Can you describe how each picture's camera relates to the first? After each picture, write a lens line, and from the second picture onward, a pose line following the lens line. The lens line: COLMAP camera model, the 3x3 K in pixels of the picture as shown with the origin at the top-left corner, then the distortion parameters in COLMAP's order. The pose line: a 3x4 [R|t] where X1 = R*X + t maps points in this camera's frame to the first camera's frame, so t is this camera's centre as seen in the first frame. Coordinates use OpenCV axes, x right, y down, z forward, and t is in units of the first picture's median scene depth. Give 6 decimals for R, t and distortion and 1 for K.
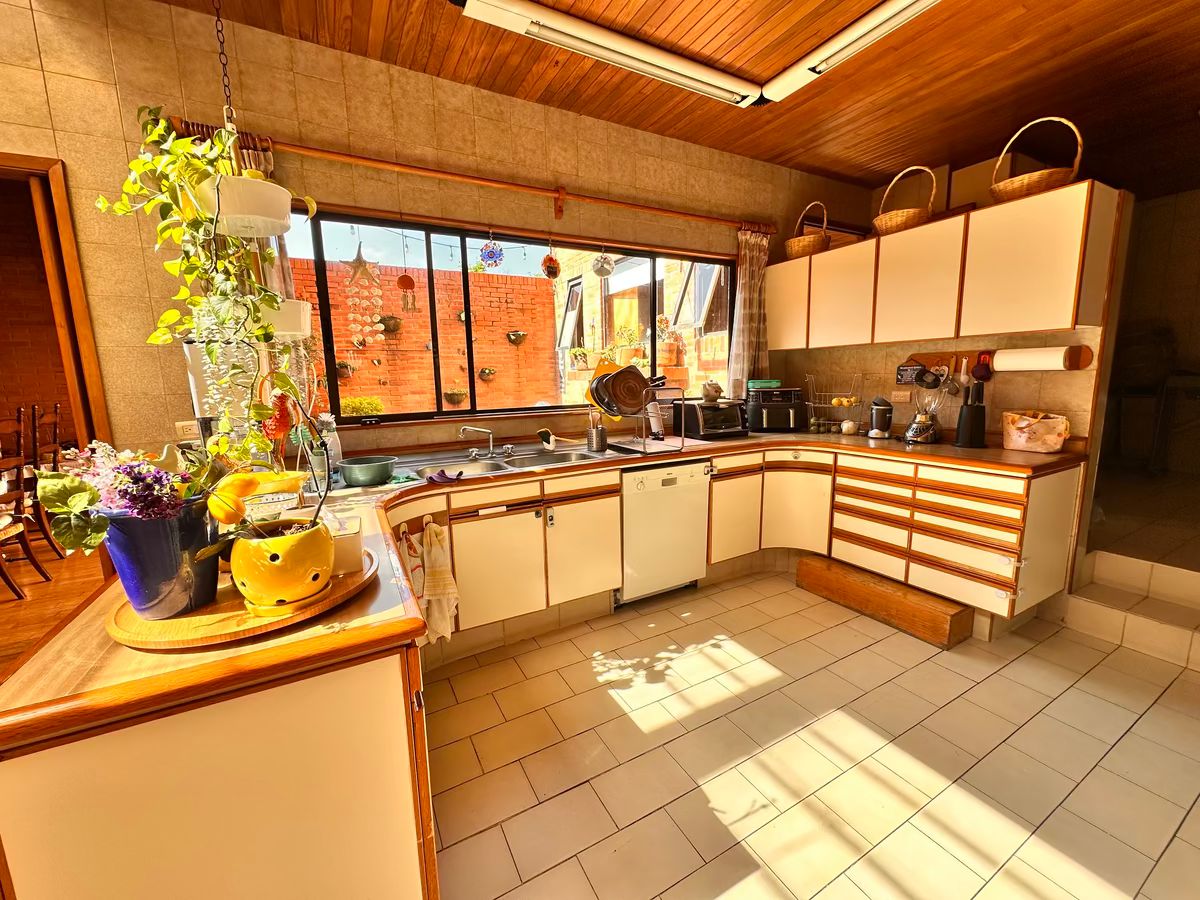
lens RADIAL K [[474.4, 0, 599.9], [0, 474.4, 448.5], [0, 0, 1]] dist [-0.002299, 0.000123]
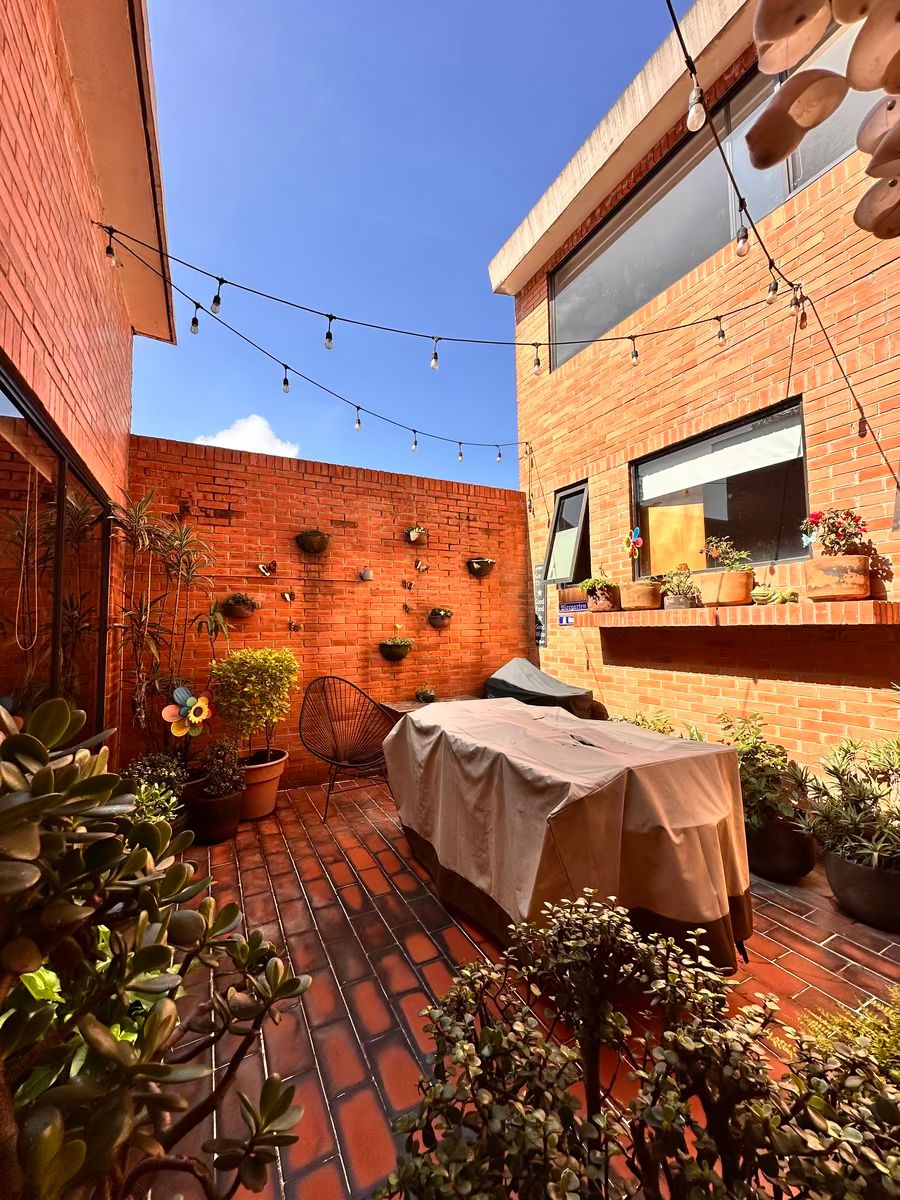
lens RADIAL K [[474.4, 0, 451.1], [0, 474.4, 600.2], [0, 0, 1]] dist [-0.002299, 0.000123]
pose [[0.999632, 0.011851, -0.024418, -0.214812], [-0.016607, 0.978646, -0.204883, -0.042346], [0.021469, 0.205213, 0.978482, 0.336812]]
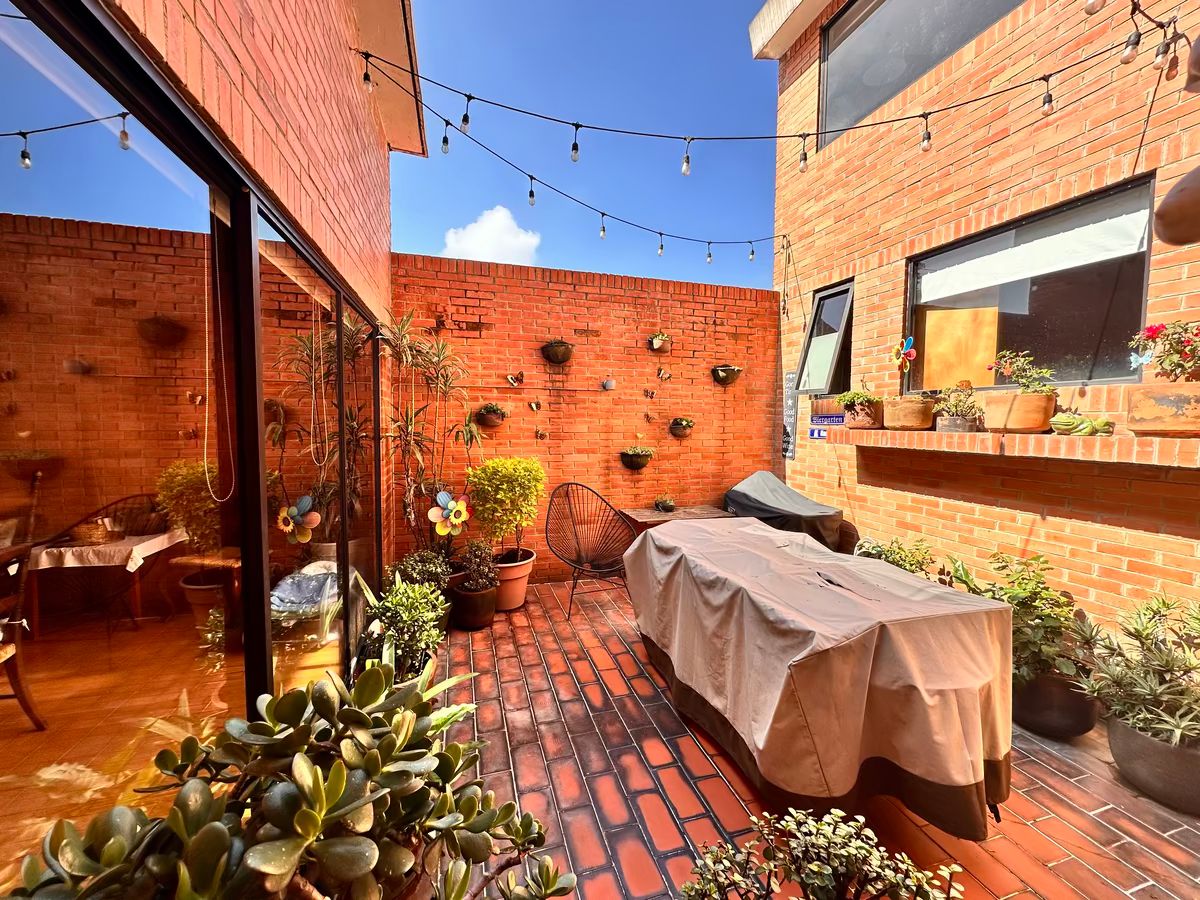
lens RADIAL K [[474.4, 0, 600.5], [0, 474.4, 449.6], [0, 0, 1]] dist [-0.002299, 0.000123]
pose [[0.977210, 0.046873, -0.207037, -0.219165], [-0.064210, 0.994897, -0.077824, -0.067433], [0.202333, 0.089344, 0.975233, 0.332476]]
